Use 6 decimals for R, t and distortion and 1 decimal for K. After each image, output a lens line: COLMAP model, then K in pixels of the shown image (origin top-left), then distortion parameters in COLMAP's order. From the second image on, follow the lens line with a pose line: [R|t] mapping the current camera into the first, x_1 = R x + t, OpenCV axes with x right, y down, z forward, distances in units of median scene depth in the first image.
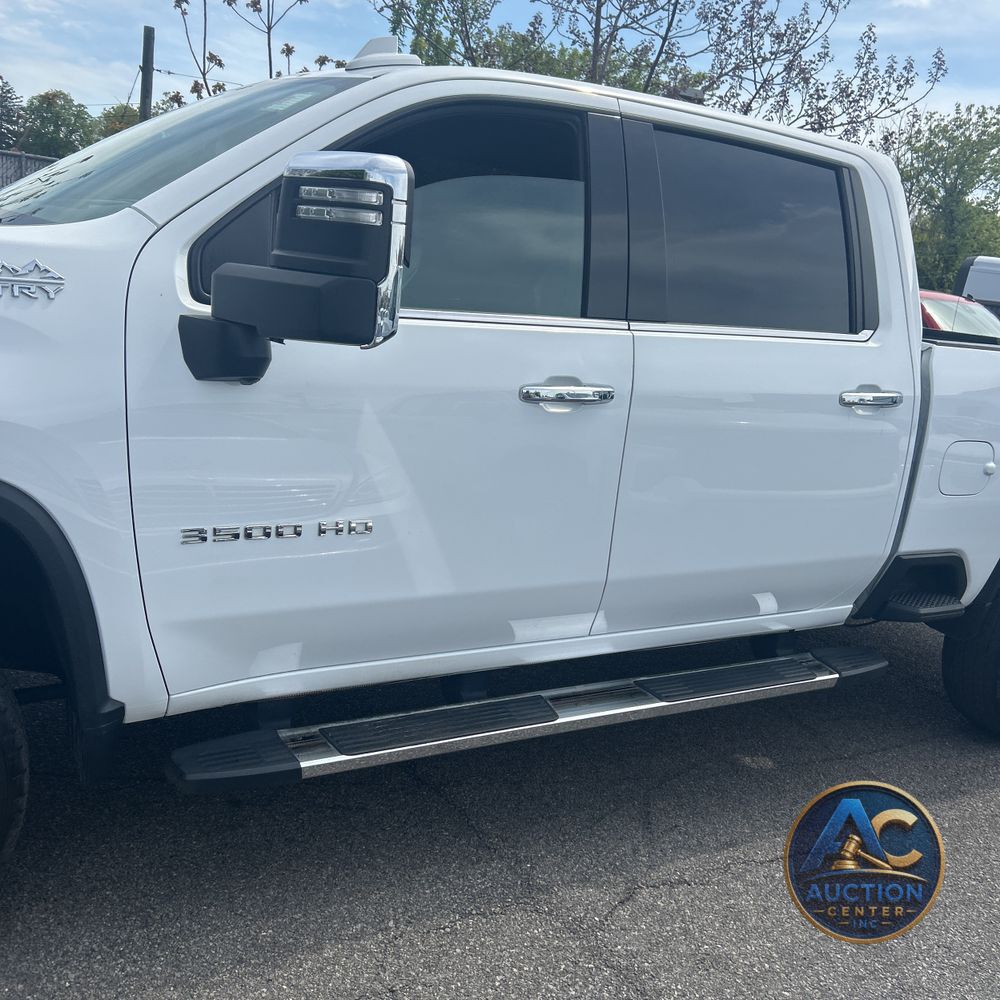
lens RADIAL K [[992.0, 0, 499.7], [0, 992.0, 532.4], [0, 0, 1]] dist [0.043015, -0.039751]
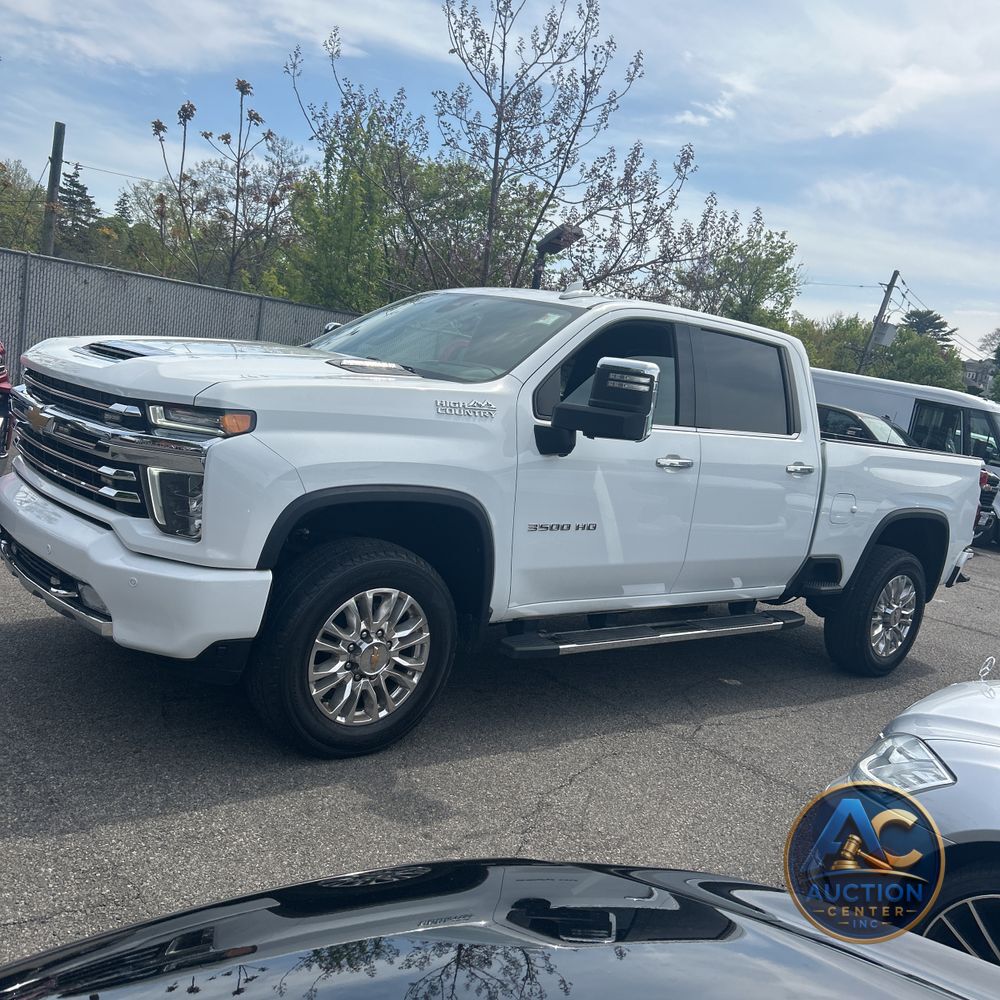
lens RADIAL K [[992.0, 0, 499.7], [0, 992.0, 532.4], [0, 0, 1]] dist [0.043015, -0.039751]
pose [[0.982477, 0.003757, 0.186345, -0.519342], [0.009960, 0.997310, -0.072623, 0.111880], [-0.186116, 0.073206, 0.979797, -0.704200]]
